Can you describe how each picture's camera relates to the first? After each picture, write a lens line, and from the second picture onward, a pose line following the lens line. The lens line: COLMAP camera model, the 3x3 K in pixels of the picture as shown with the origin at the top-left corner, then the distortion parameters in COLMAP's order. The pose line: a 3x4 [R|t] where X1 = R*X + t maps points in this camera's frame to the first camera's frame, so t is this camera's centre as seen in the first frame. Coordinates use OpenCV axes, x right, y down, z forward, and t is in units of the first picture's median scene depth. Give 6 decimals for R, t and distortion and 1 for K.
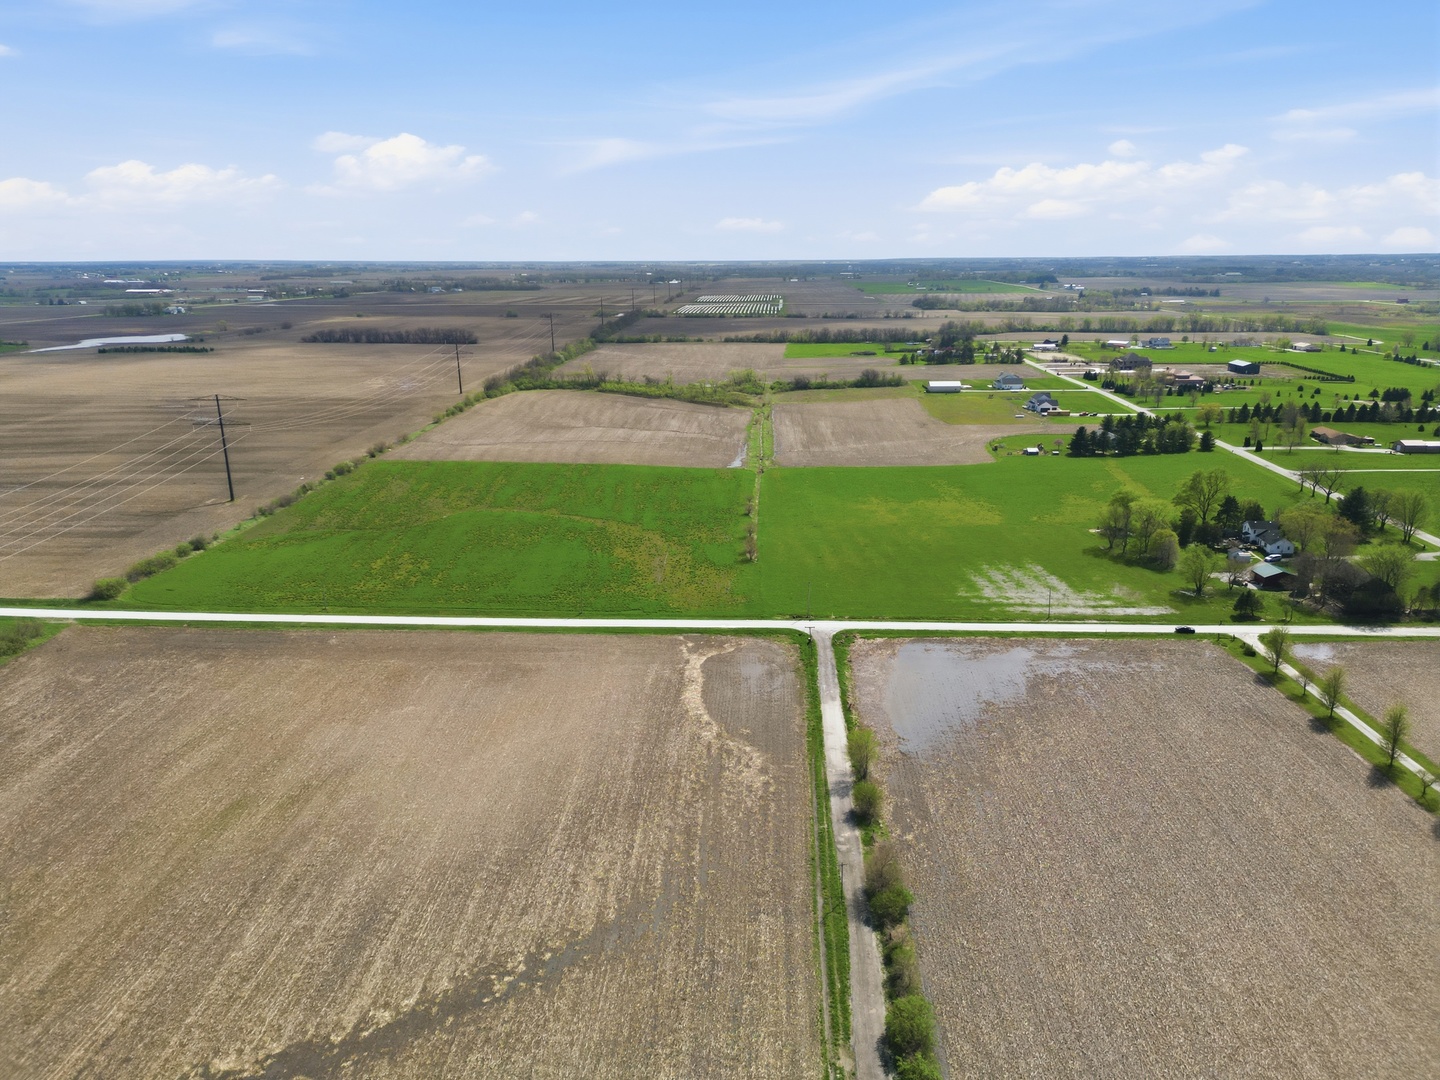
lens RADIAL K [[1001.3, 0, 720.0], [0, 1001.3, 540.0], [0, 0, 1]] dist [0.100326, -0.110645]
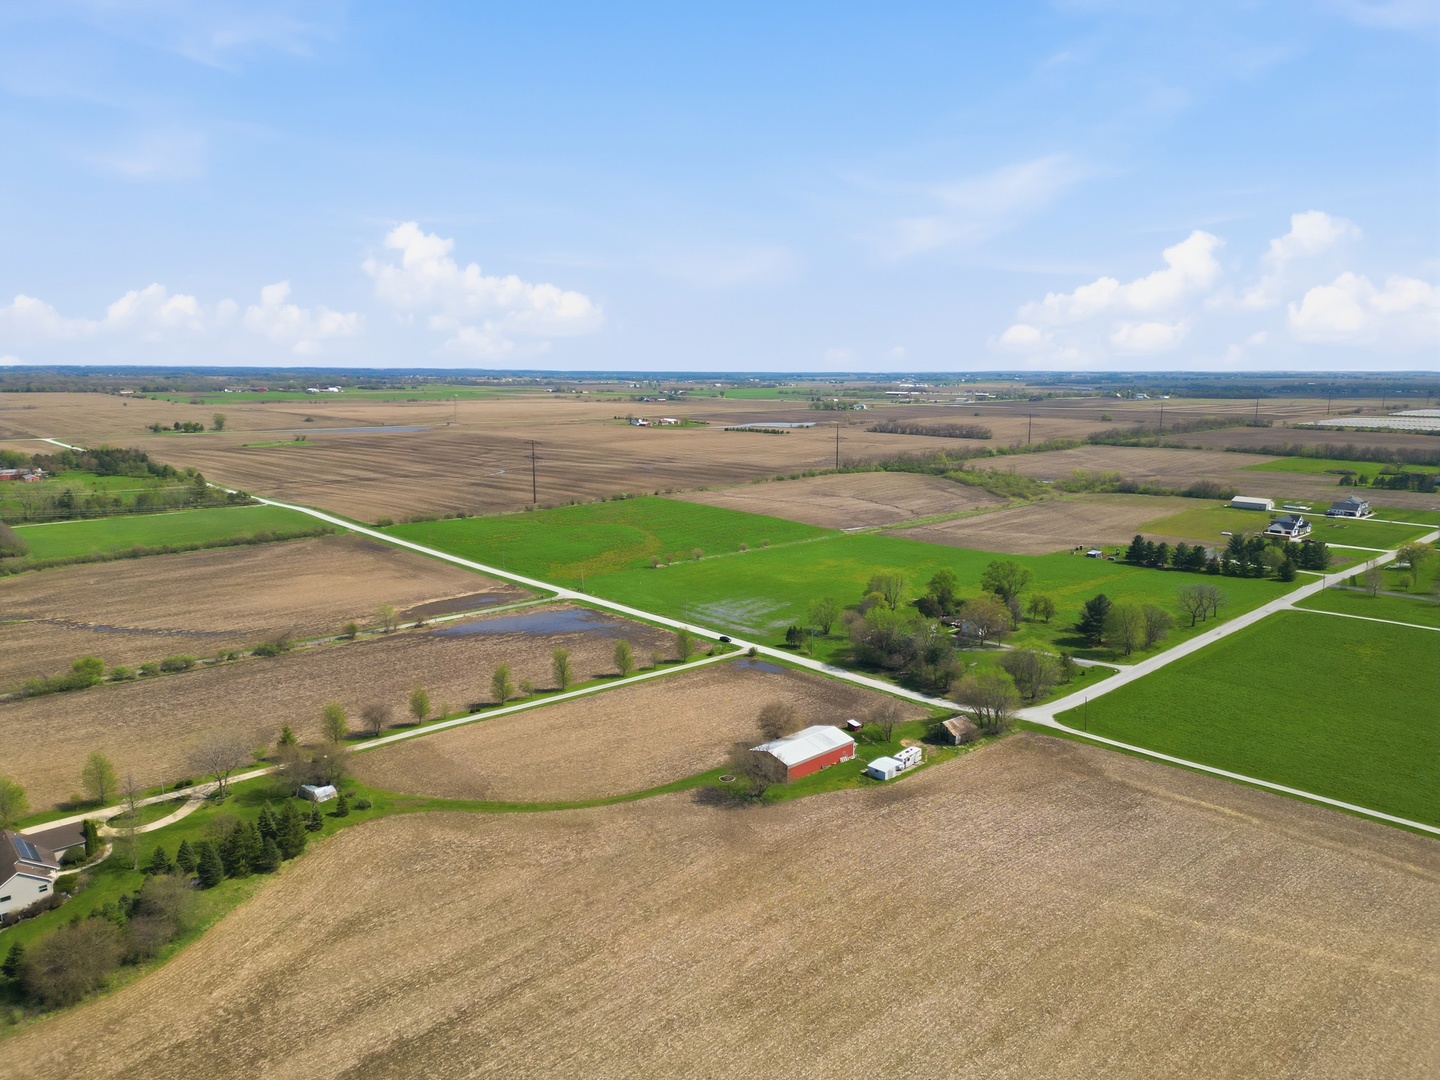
lens RADIAL K [[1001.3, 0, 720.0], [0, 1001.3, 540.0], [0, 0, 1]] dist [0.100326, -0.110645]
pose [[0.711462, 0.131836, -0.690248, 1.213770], [-0.200674, 0.979459, -0.019767, -0.010331], [0.673463, 0.152578, 0.723303, 0.027680]]
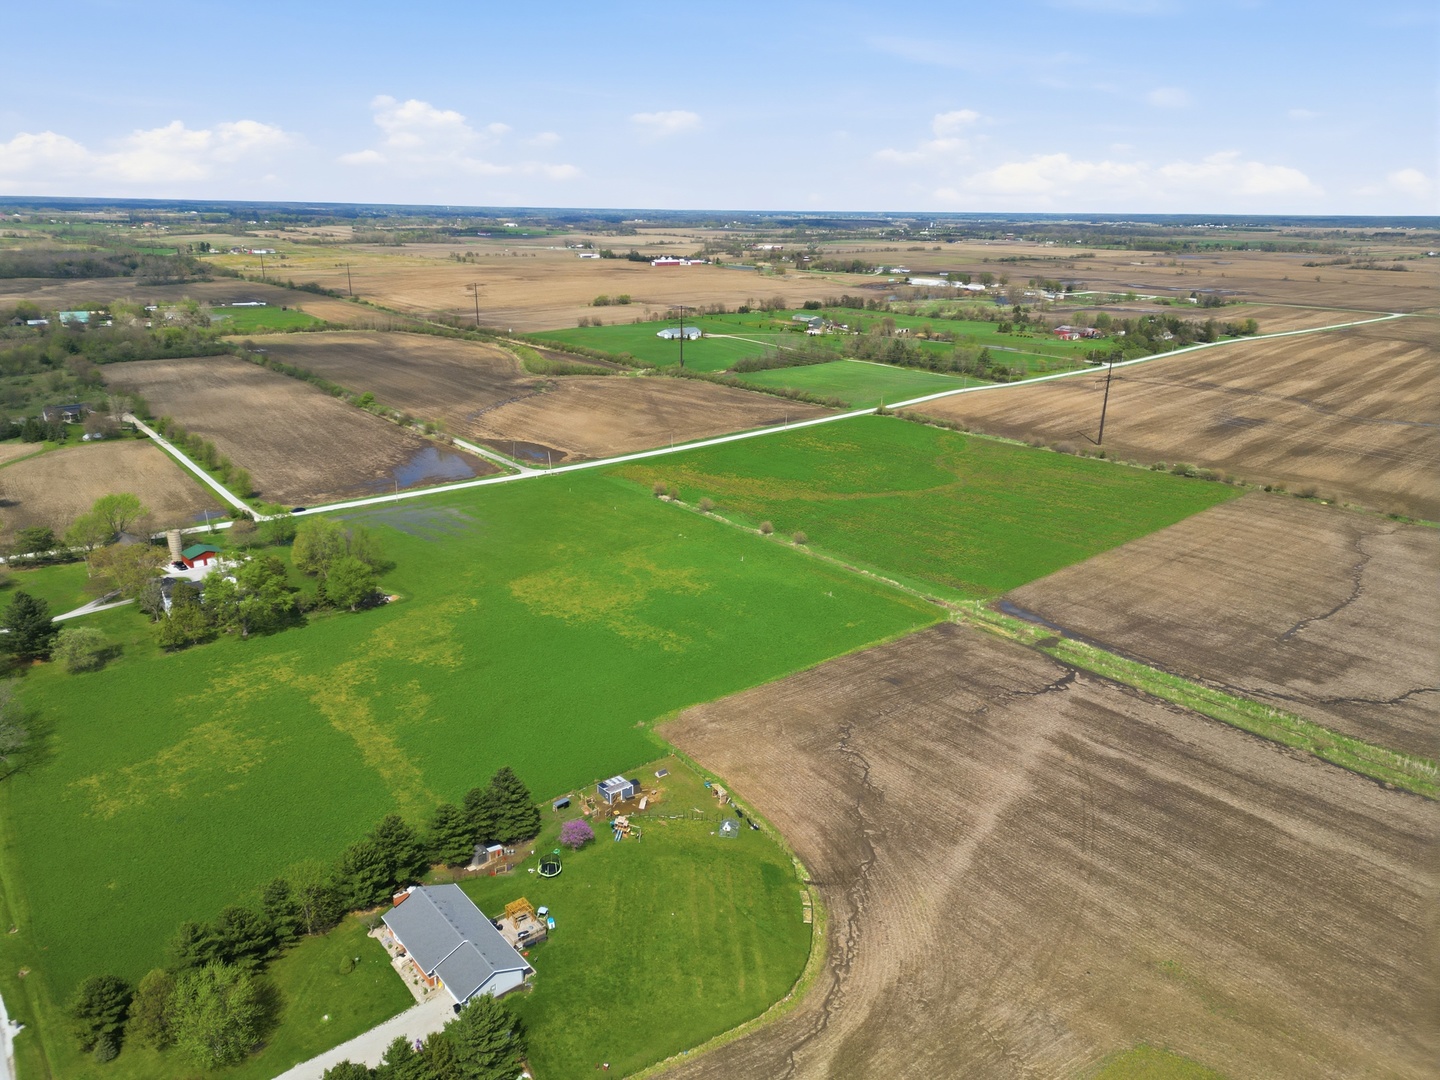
lens RADIAL K [[1001.3, 0, 720.0], [0, 1001.3, 540.0], [0, 0, 1]] dist [0.100326, -0.110645]
pose [[-0.738488, 0.210442, -0.640586, 0.831306], [-0.192321, 0.844840, 0.499257, -0.603699], [0.646257, 0.491894, -0.583431, 1.981788]]
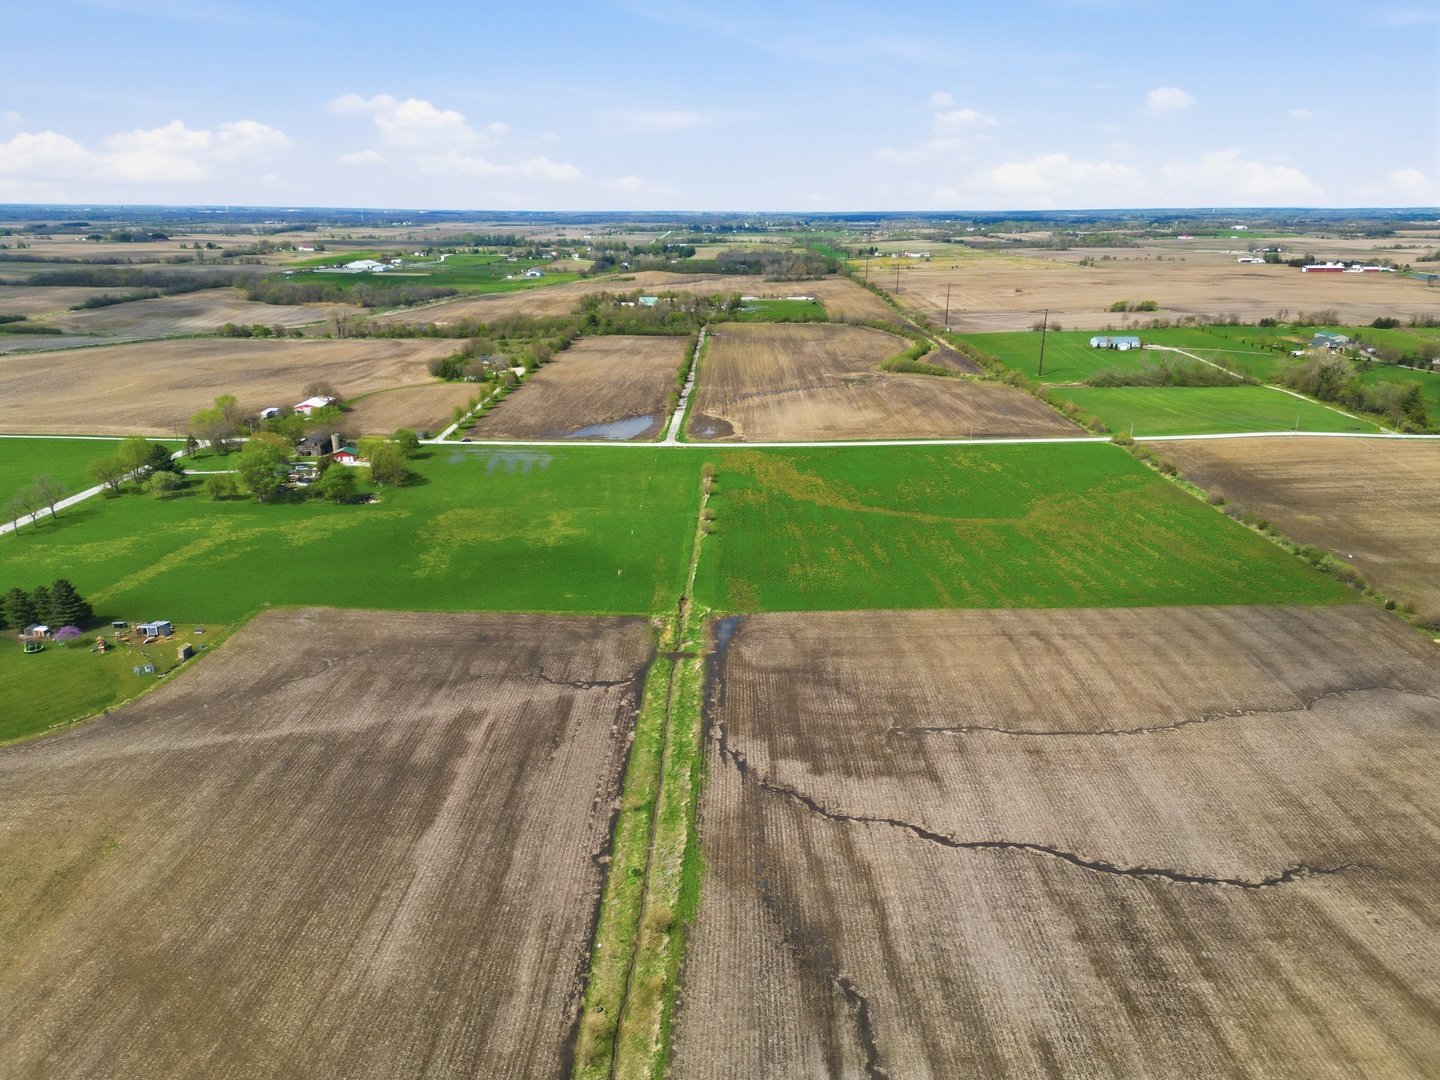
lens RADIAL K [[1001.3, 0, 720.0], [0, 1001.3, 540.0], [0, 0, 1]] dist [0.100326, -0.110645]
pose [[-0.999595, 0.014627, -0.024405, 0.046349], [-0.001665, 0.826197, 0.563378, -0.686687], [0.028403, 0.563191, -0.825838, 2.328180]]
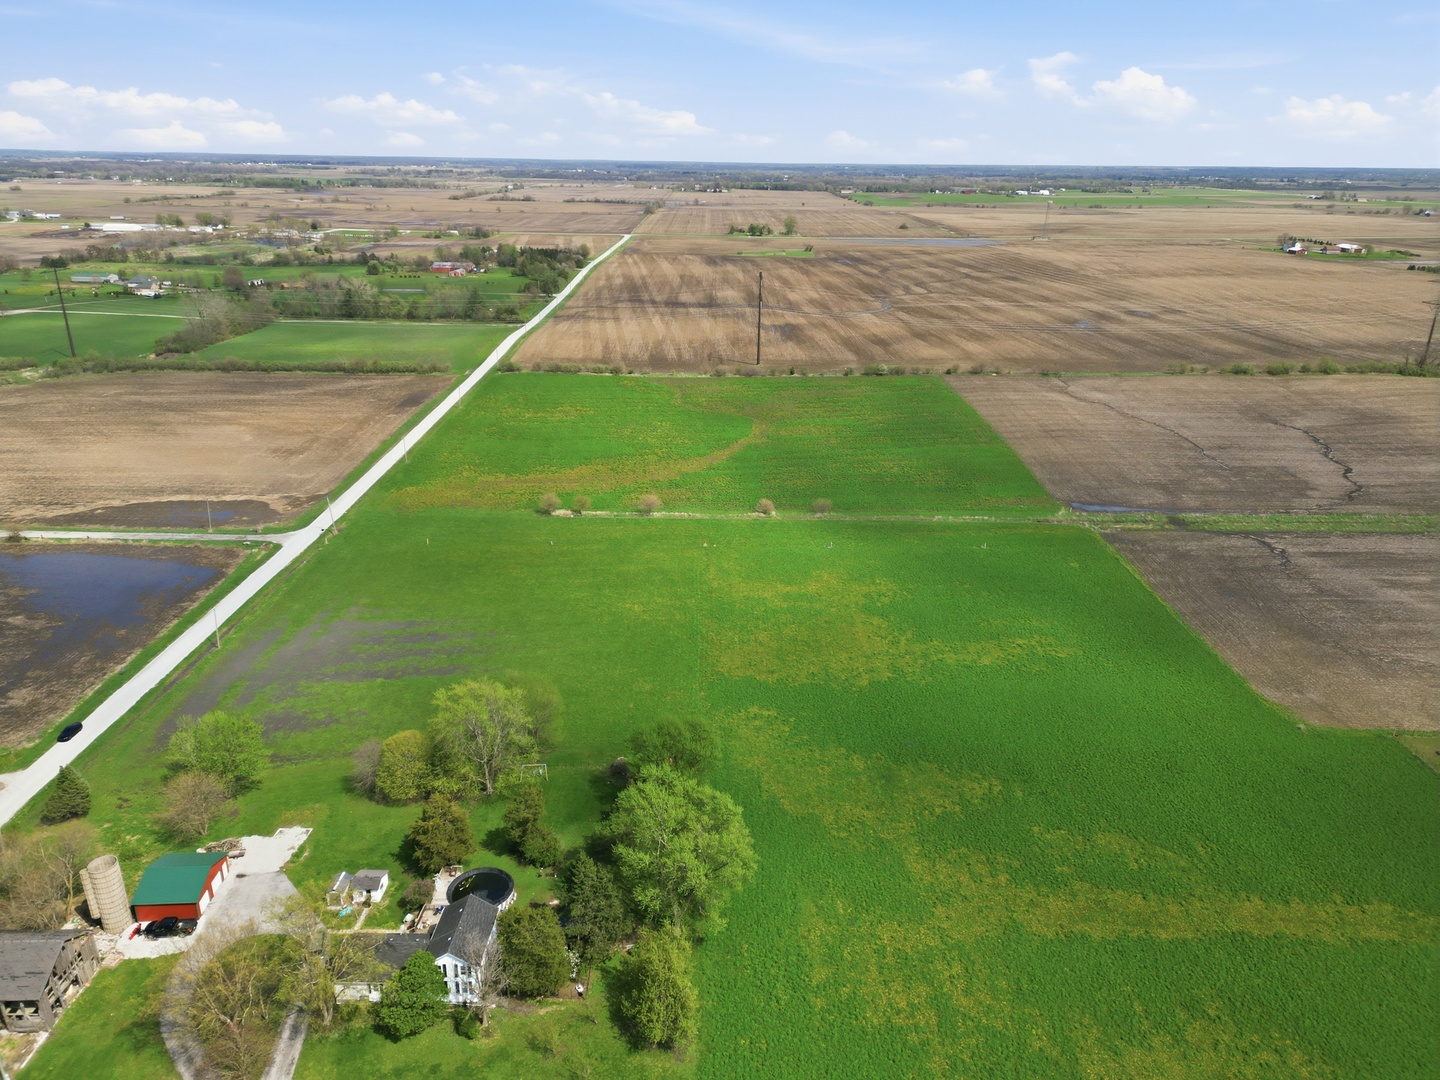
lens RADIAL K [[1001.3, 0, 720.0], [0, 1001.3, 540.0], [0, 0, 1]] dist [0.100326, -0.110645]
pose [[0.043176, 0.360590, -0.931725, 0.934711], [-0.283742, 0.898618, 0.334628, -0.317718], [0.957928, 0.249922, 0.141114, 1.152444]]
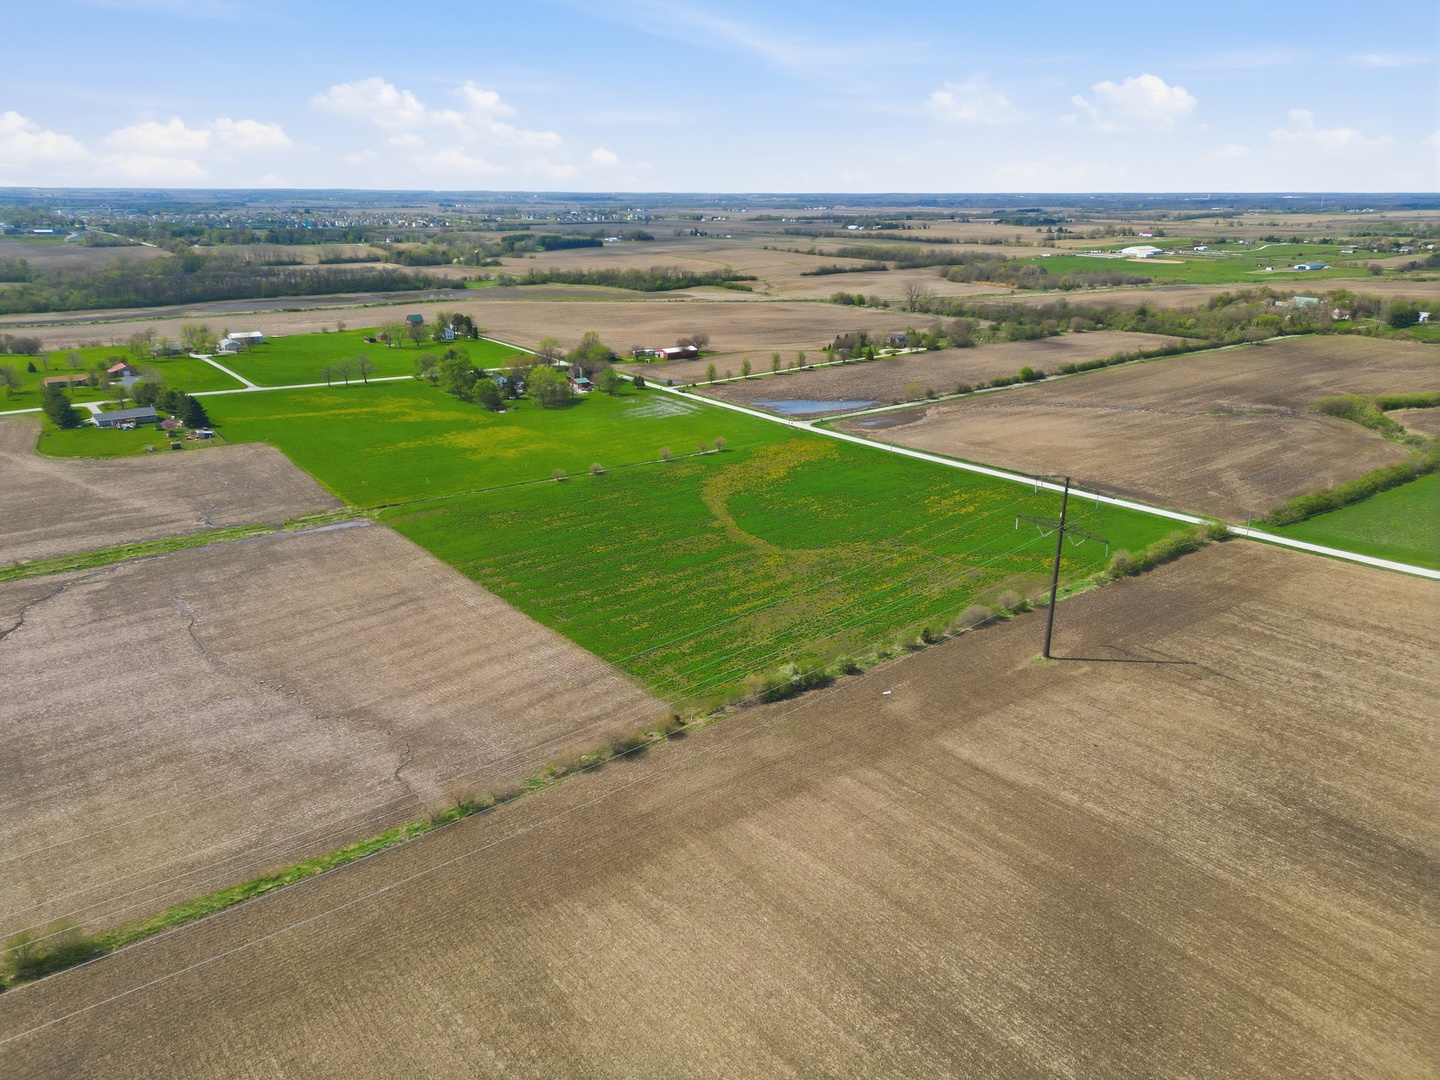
lens RADIAL K [[1001.3, 0, 720.0], [0, 1001.3, 540.0], [0, 0, 1]] dist [0.100326, -0.110645]
pose [[-0.638059, -0.248632, 0.728741, -1.032171], [0.210804, 0.853866, 0.475894, -0.539275], [-0.740569, 0.457270, -0.492404, 1.880840]]
